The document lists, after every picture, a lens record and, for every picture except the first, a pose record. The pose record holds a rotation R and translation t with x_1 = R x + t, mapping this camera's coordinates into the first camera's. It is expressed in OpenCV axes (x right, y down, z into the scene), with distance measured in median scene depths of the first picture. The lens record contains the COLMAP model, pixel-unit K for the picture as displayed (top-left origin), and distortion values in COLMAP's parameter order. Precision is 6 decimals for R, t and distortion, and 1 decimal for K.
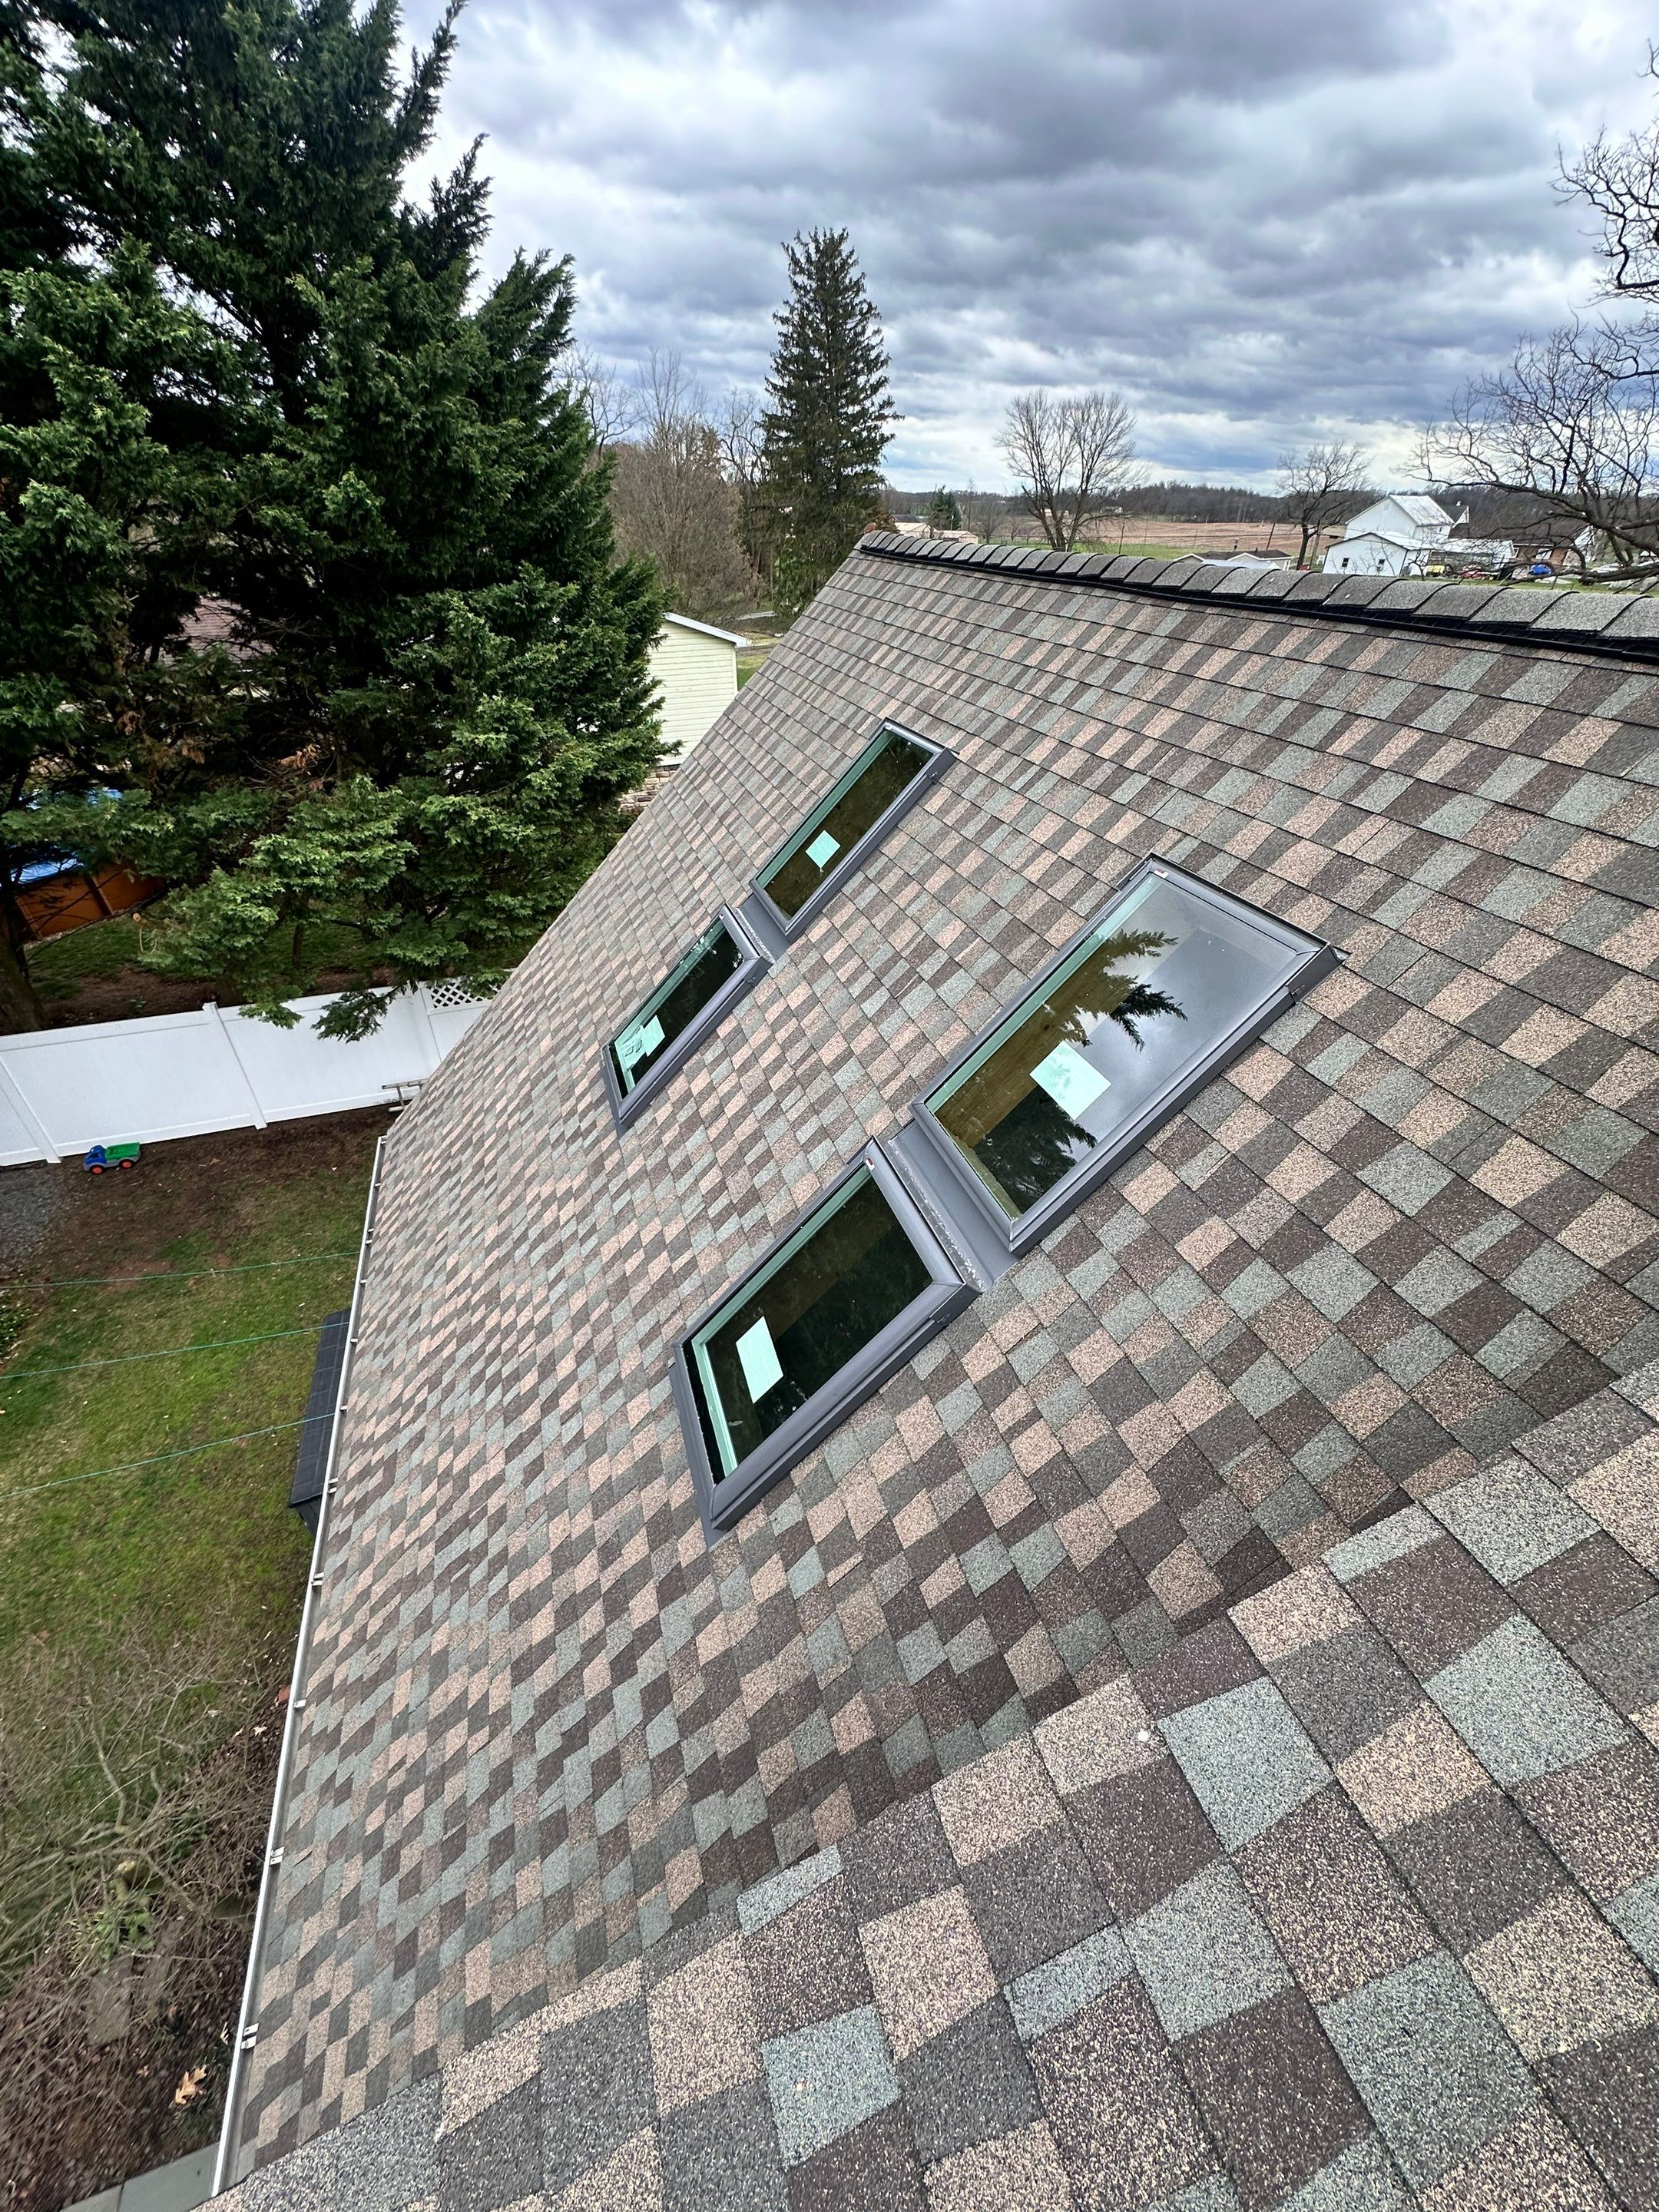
lens RADIAL K [[891.5, 0, 823.6], [0, 891.5, 1110.3], [0, 0, 1]] dist [-0.001868, -0.000154]
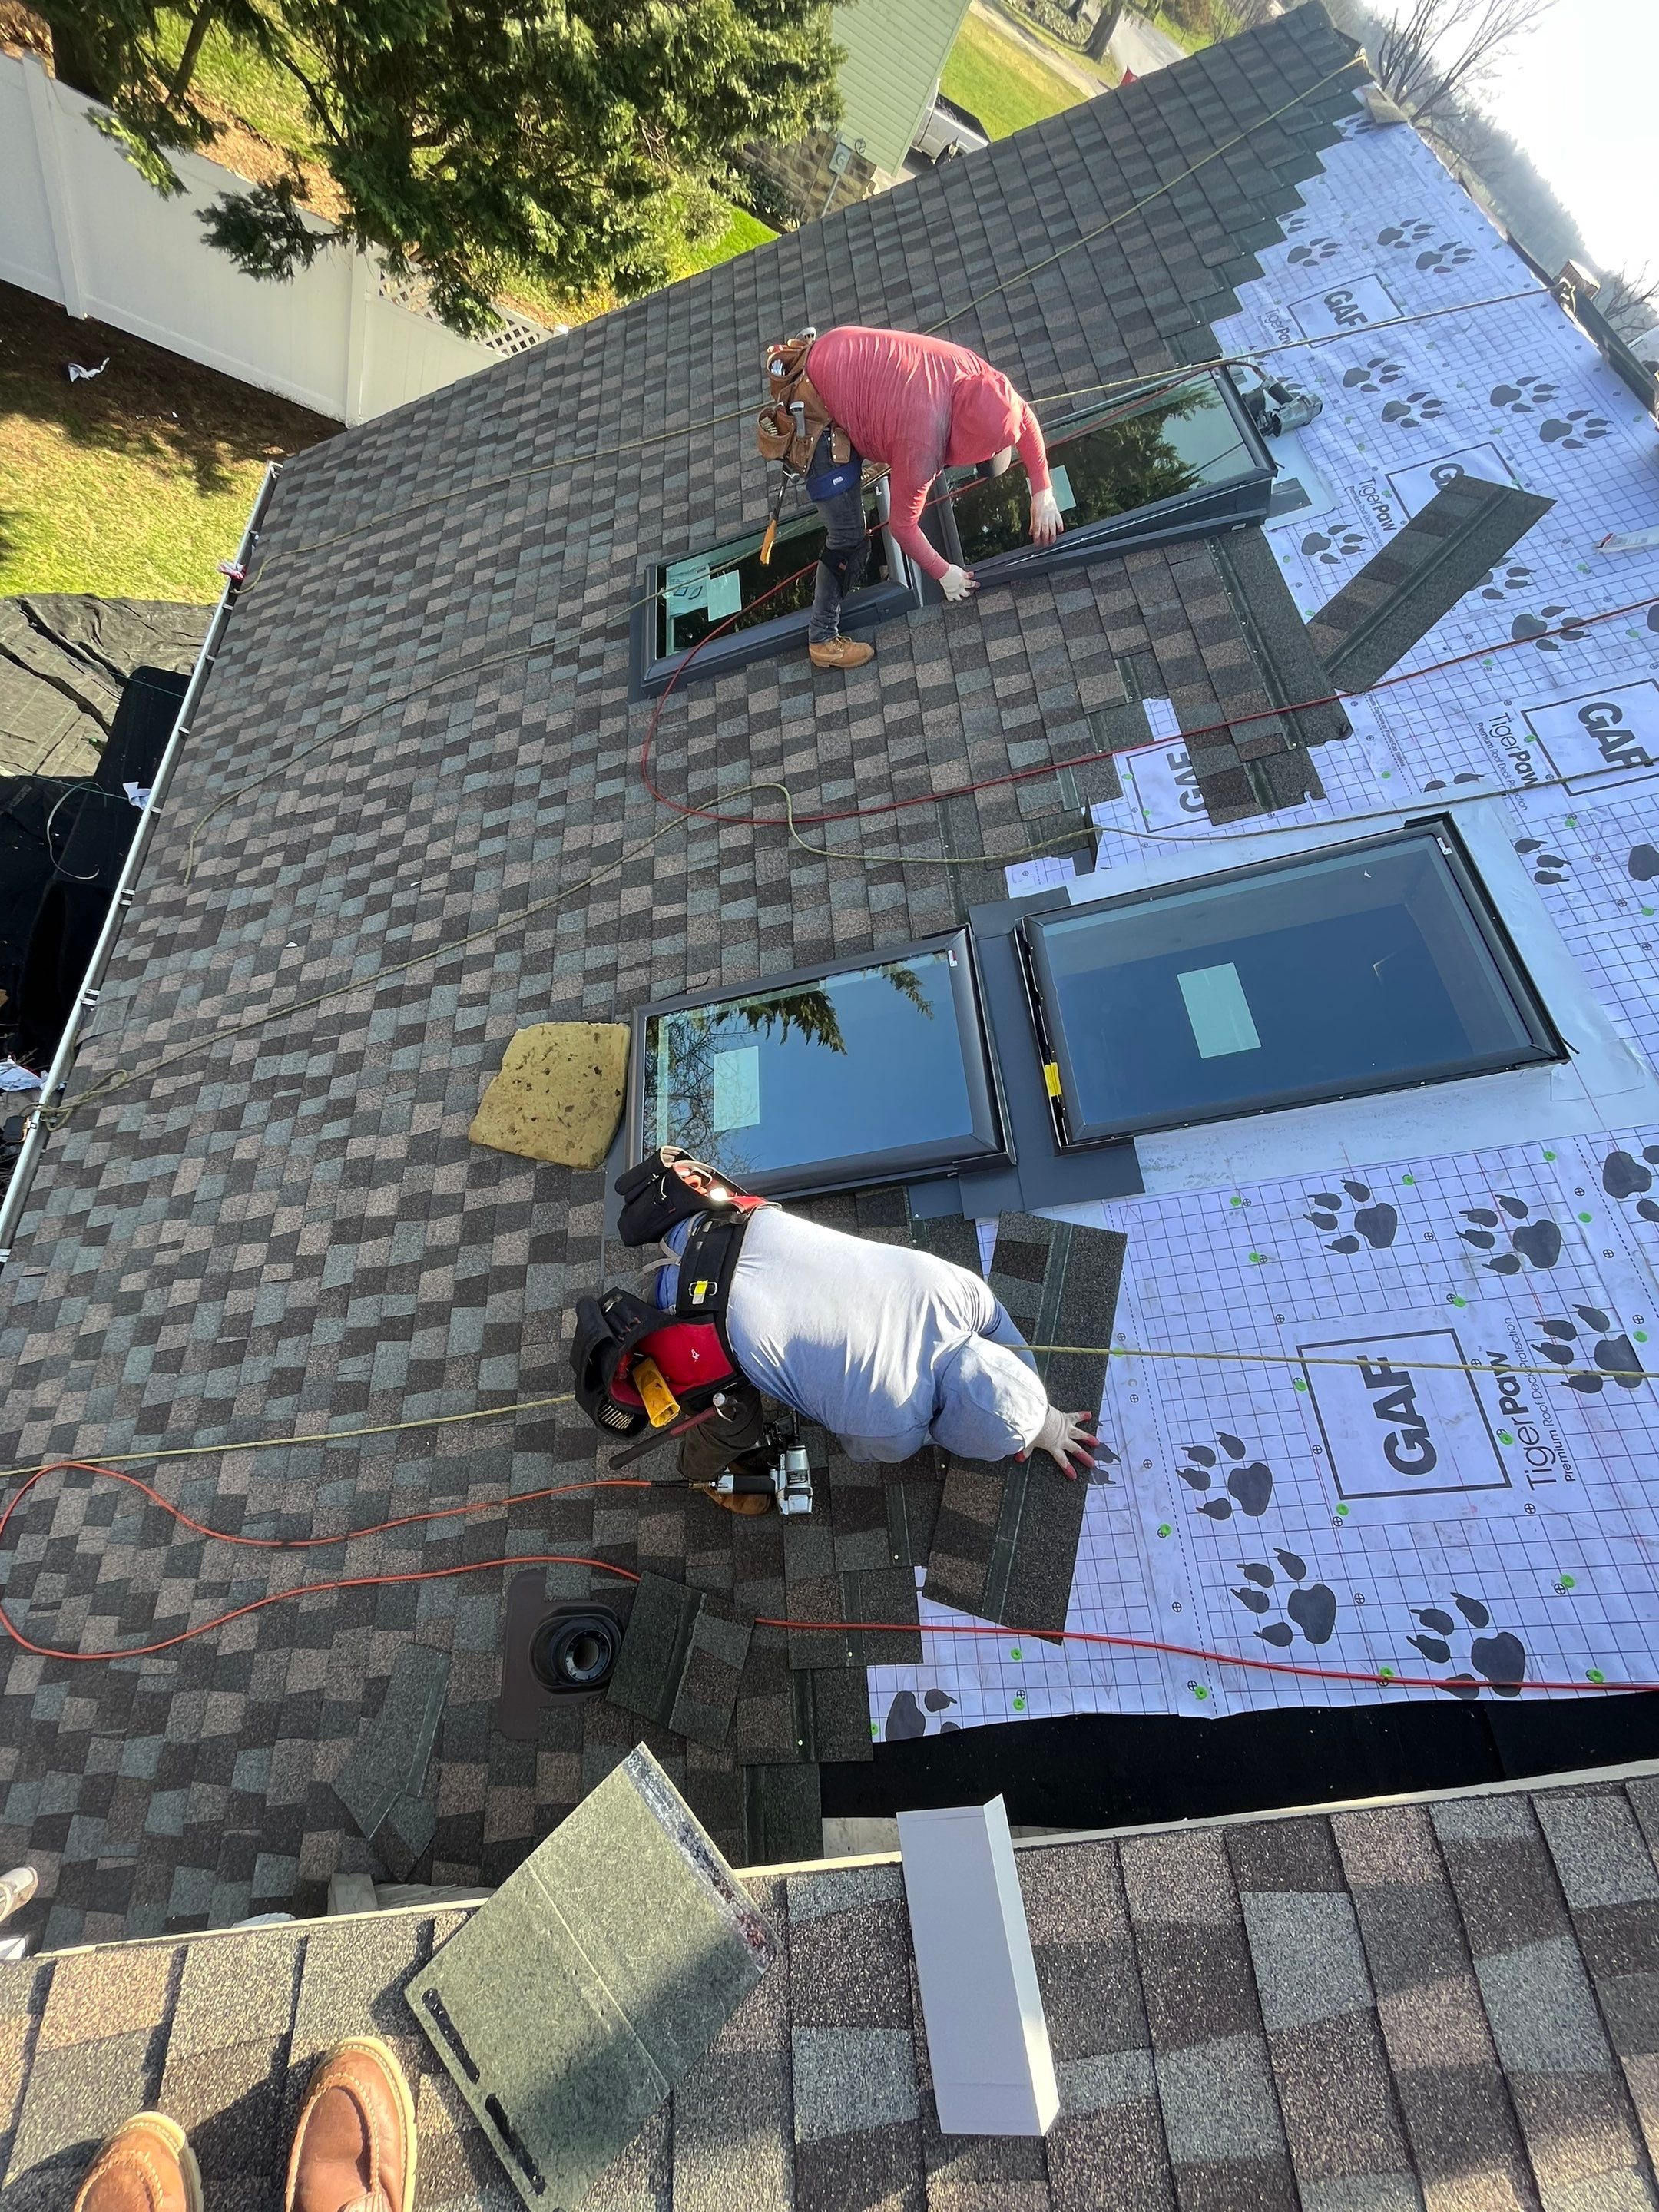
lens RADIAL K [[903.0, 0, 821.4], [0, 903.0, 1103.1], [0, 0, 1]] dist [-0.003846, 0.000128]
pose [[0.862492, 0.418296, 0.284844, -0.193981], [-0.498338, 0.800024, 0.334098, -0.043808], [-0.088130, -0.430105, 0.898467, 0.127466]]
